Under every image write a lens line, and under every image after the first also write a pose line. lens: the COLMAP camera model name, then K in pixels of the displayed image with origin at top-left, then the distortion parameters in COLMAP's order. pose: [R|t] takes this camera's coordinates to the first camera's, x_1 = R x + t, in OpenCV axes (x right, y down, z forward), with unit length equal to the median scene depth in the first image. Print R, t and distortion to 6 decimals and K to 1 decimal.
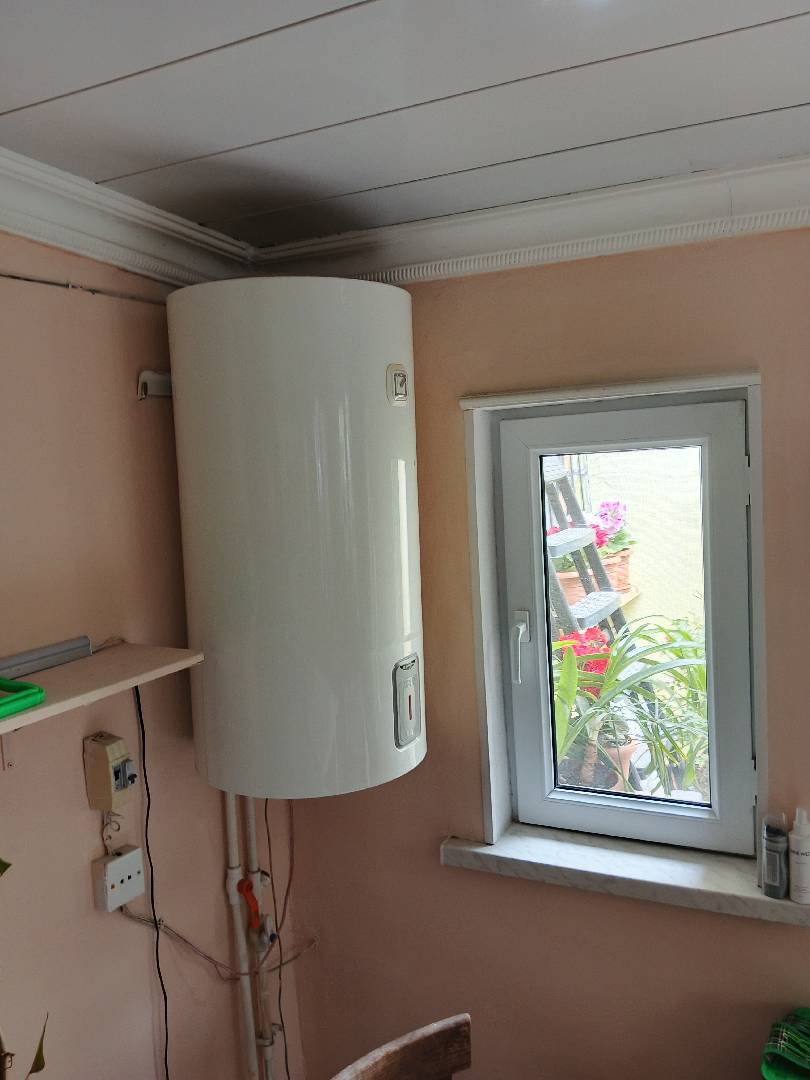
lens RADIAL K [[858.7, 0, 405.0], [0, 858.7, 540.0], [0, 0, 1]] dist [0.047783, 0.002003]
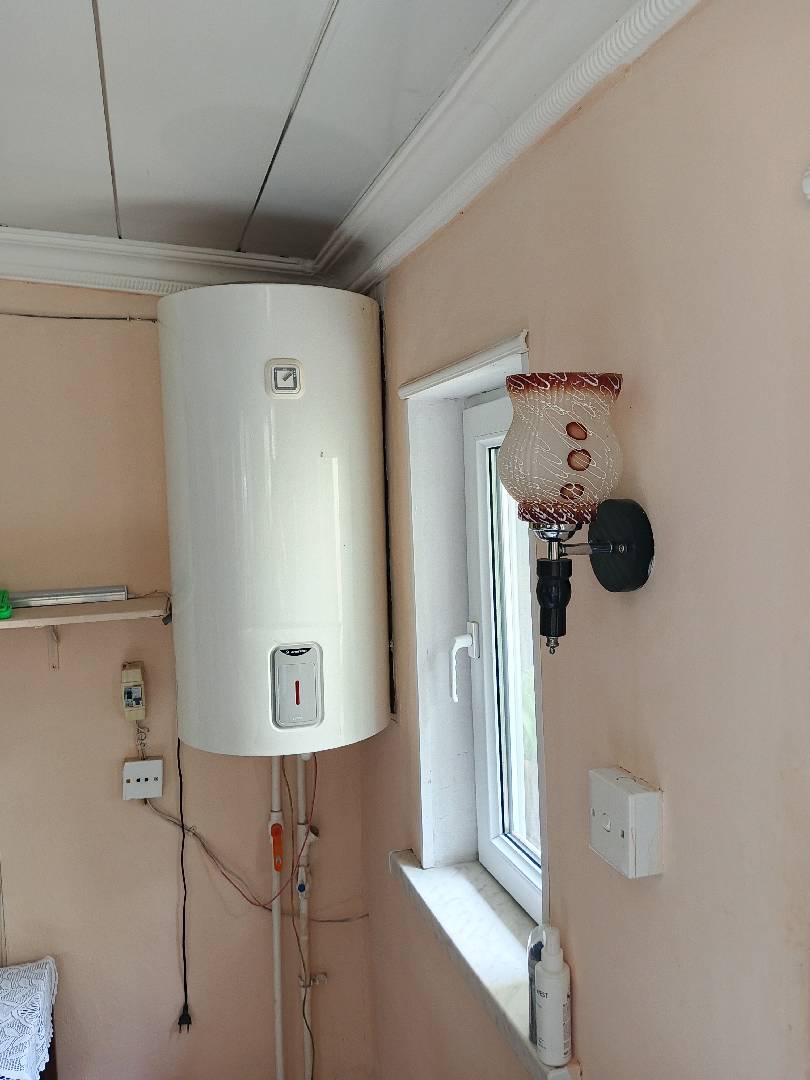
lens RADIAL K [[858.7, 0, 405.0], [0, 858.7, 540.0], [0, 0, 1]] dist [0.047783, 0.002003]
pose [[0.694814, 0.076657, -0.715093, 0.797493], [-0.077874, 0.996476, 0.031156, -0.028390], [0.714961, 0.034039, 0.698335, 0.359910]]
